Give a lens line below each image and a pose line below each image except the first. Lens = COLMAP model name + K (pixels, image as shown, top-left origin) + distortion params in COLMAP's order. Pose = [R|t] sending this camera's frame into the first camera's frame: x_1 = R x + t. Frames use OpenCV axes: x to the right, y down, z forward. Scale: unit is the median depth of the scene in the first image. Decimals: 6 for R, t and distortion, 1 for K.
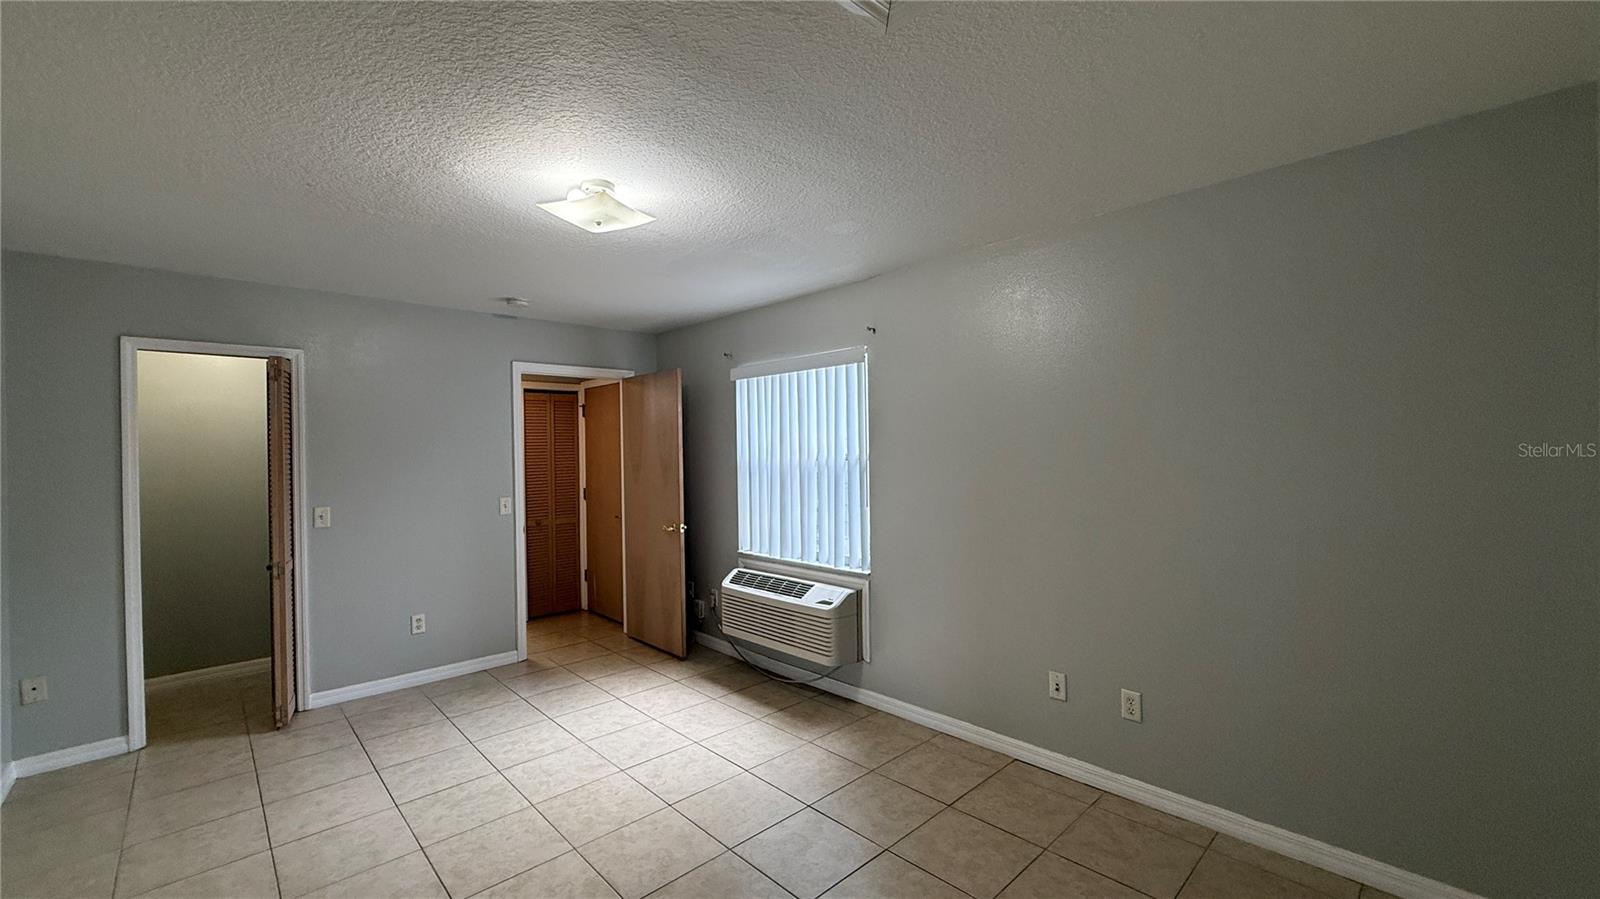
lens RADIAL K [[636.8, 0, 796.2], [0, 636.8, 450.9], [0, 0, 1]] dist [0.000092, 0.000022]
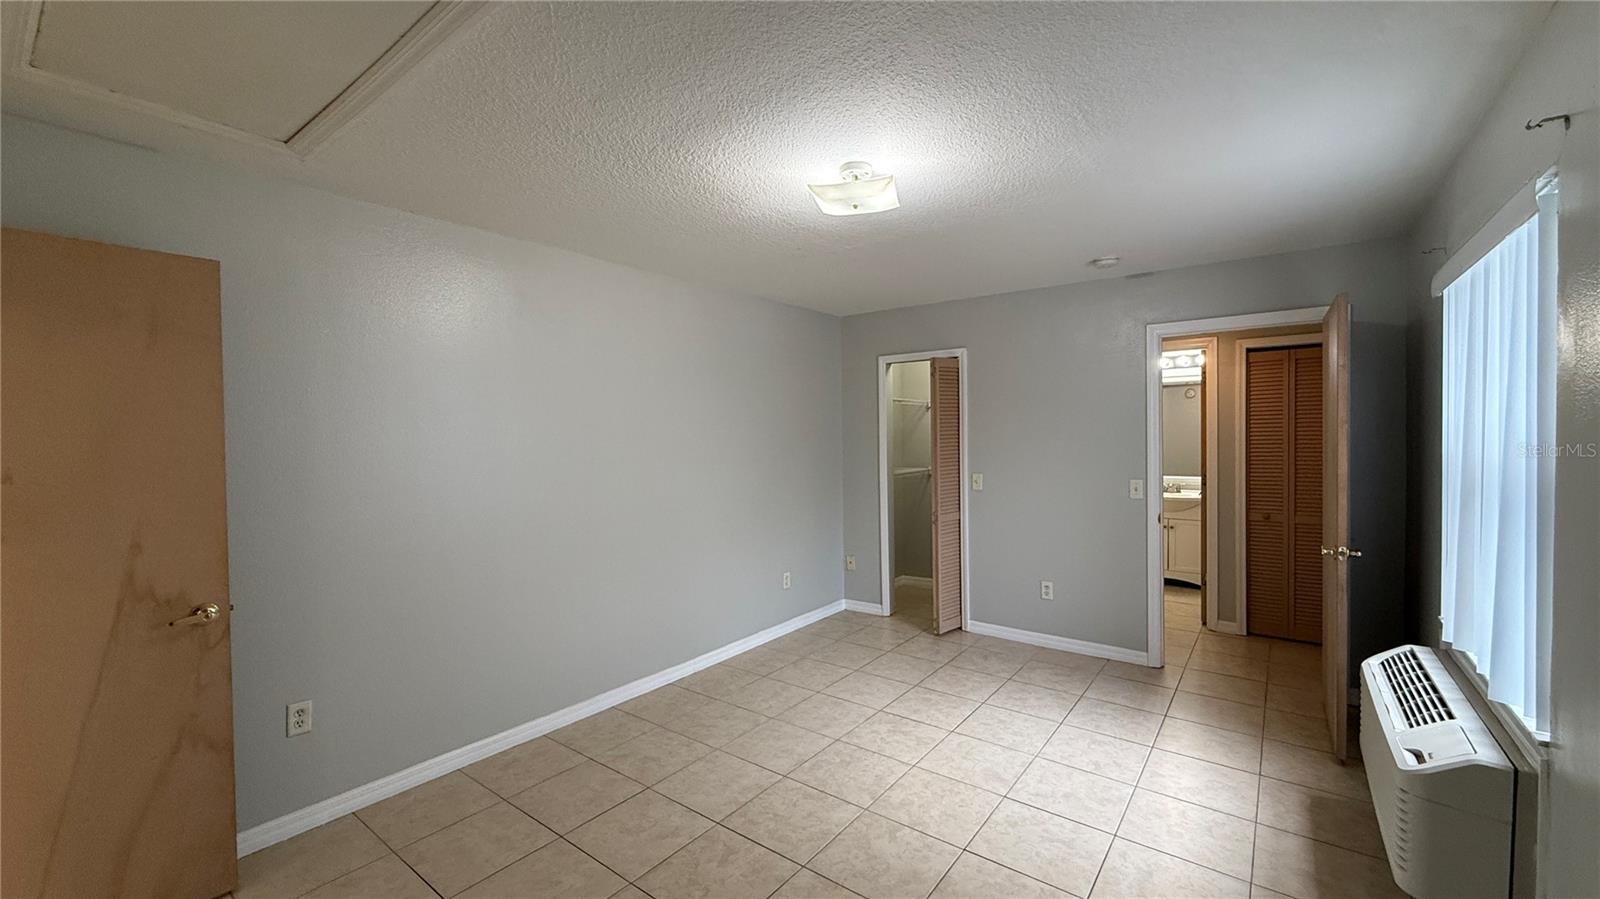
lens RADIAL K [[636.8, 0, 797.4], [0, 636.8, 449.1], [0, 0, 1]] dist [0.000092, 0.000022]
pose [[0.158518, 0.036981, -0.986663, 0.429692], [0.009128, 0.999201, 0.038917, -0.010987], [0.987314, -0.015175, 0.158054, 0.475746]]
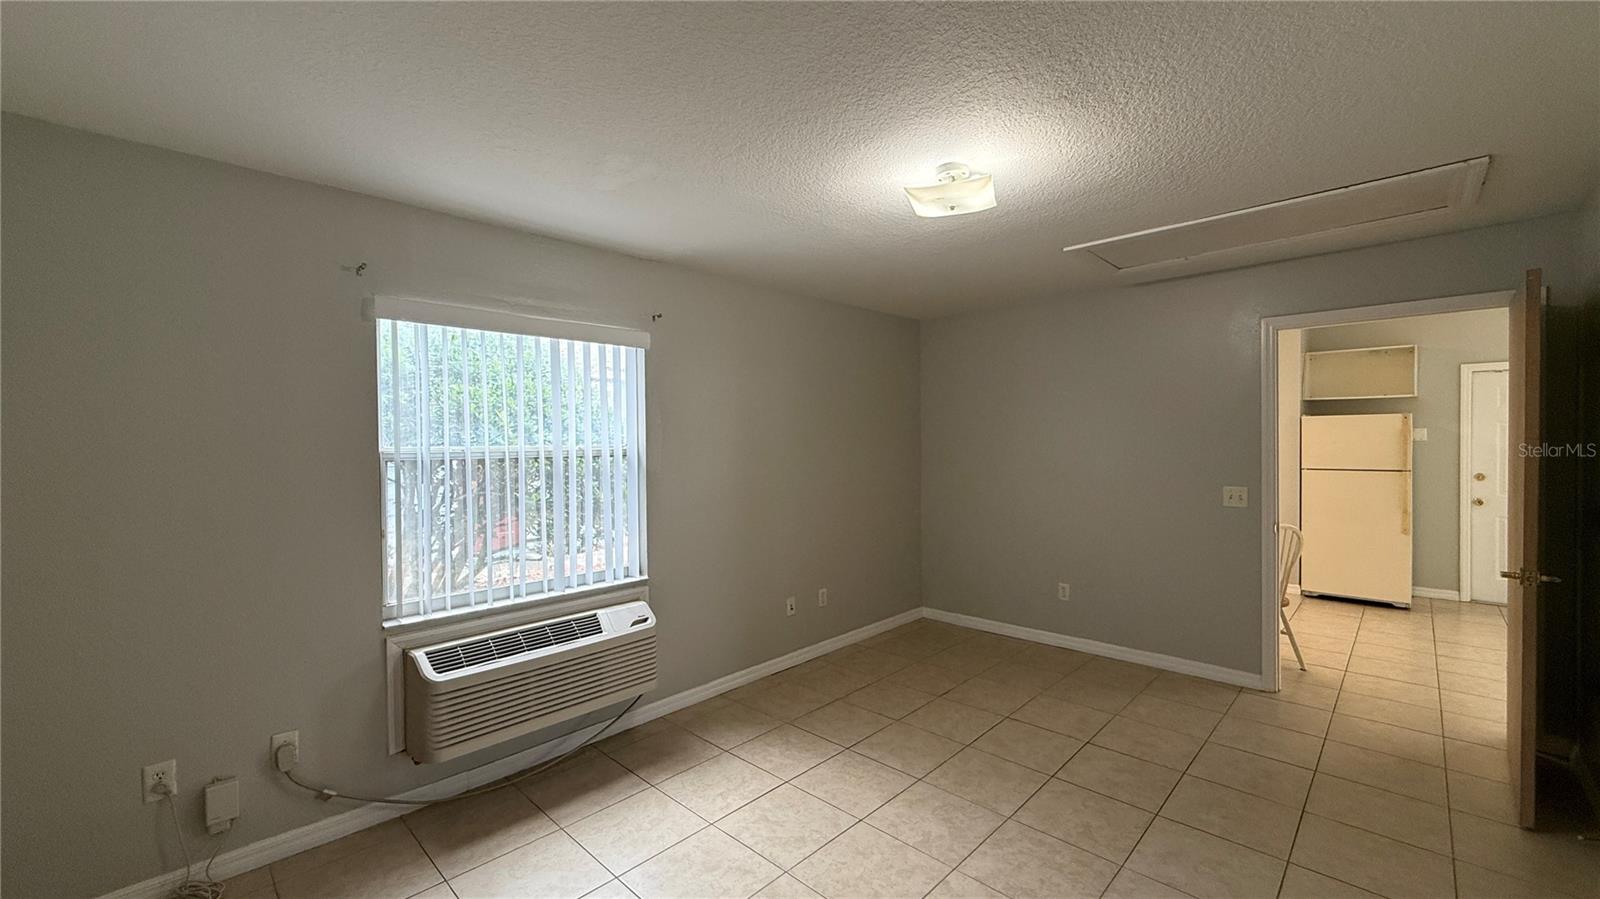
lens RADIAL K [[636.8, 0, 795.2], [0, 636.8, 450.5], [0, 0, 1]] dist [0.000092, 0.000022]
pose [[-0.041793, 0.001839, 0.999125, -0.820413], [0.013636, 0.999906, -0.001270, 0.011511], [-0.999033, 0.013571, -0.041814, 0.822430]]
